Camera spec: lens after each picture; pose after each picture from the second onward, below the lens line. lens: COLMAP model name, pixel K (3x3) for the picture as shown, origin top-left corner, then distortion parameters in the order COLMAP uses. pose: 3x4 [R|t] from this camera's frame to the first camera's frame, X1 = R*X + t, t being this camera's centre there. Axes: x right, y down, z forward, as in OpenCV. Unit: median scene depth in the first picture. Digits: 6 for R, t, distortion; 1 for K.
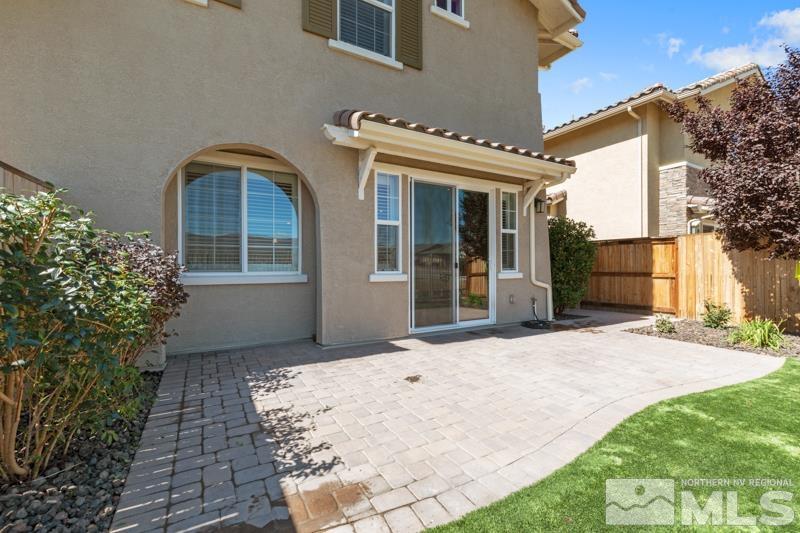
lens RADIAL K [[346.9, 0, 401.8], [0, 346.9, 266.8], [0, 0, 1]] dist [0.003588, -0.000656]
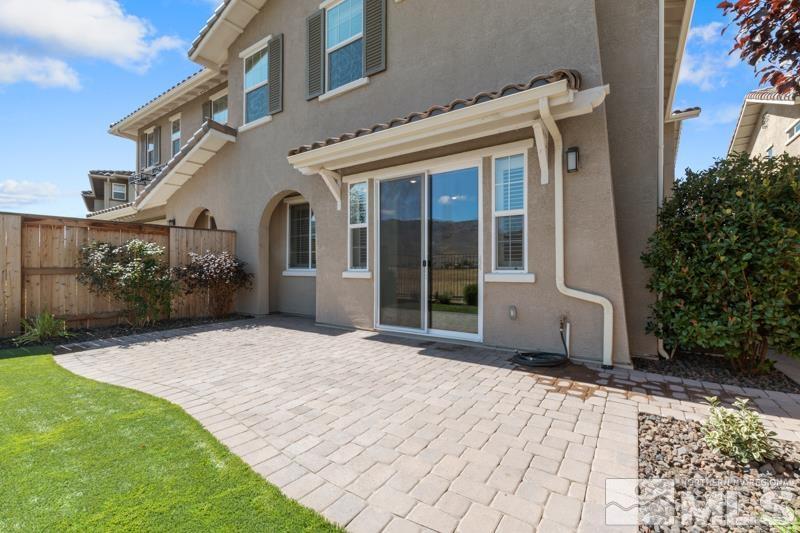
lens RADIAL K [[346.9, 0, 401.8], [0, 346.9, 266.8], [0, 0, 1]] dist [0.003588, -0.000656]
pose [[0.424095, 0.004240, -0.905608, 1.064567], [0.000981, 0.999986, 0.005142, 0.000340], [0.905617, -0.003069, 0.424085, 0.659909]]
